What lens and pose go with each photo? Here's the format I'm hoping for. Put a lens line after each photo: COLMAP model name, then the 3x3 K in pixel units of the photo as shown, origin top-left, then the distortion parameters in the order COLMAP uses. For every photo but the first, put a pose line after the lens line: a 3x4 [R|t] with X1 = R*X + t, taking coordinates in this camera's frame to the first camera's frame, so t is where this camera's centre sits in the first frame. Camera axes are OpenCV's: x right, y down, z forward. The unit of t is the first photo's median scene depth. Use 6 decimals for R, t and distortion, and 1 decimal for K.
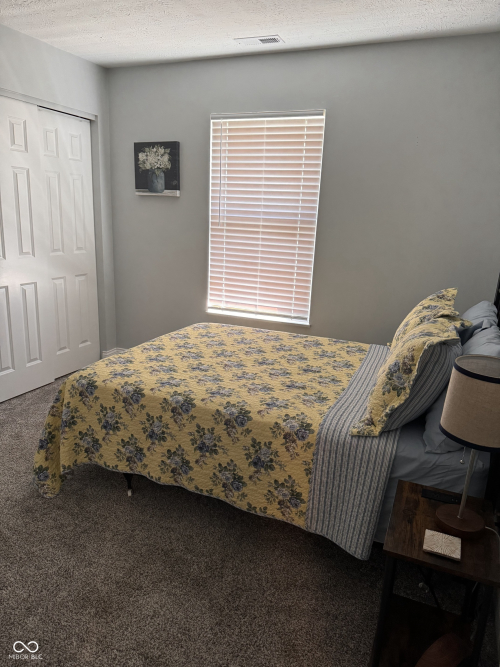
lens RADIAL K [[464.4, 0, 248.4], [0, 464.4, 339.0], [0, 0, 1]] dist [0.103835, -0.004723]
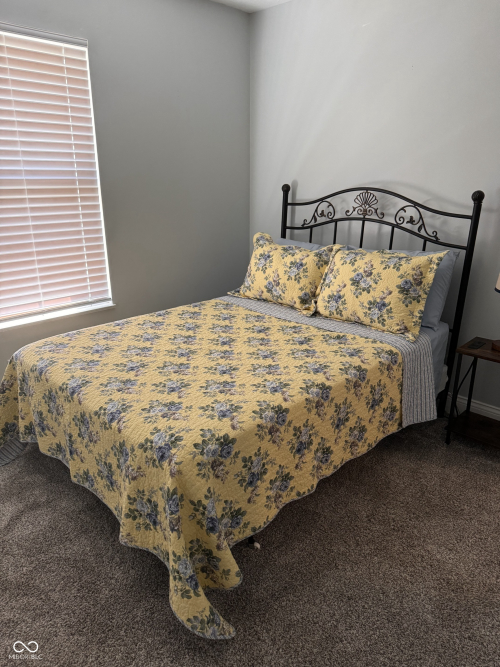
lens RADIAL K [[464.4, 0, 250.3], [0, 464.4, 330.3], [0, 0, 1]] dist [0.103835, -0.004723]
pose [[0.367546, -0.331725, 0.868832, -0.774583], [0.256606, 0.934130, 0.248103, -0.194295], [-0.893904, 0.131758, 0.428458, 0.591267]]
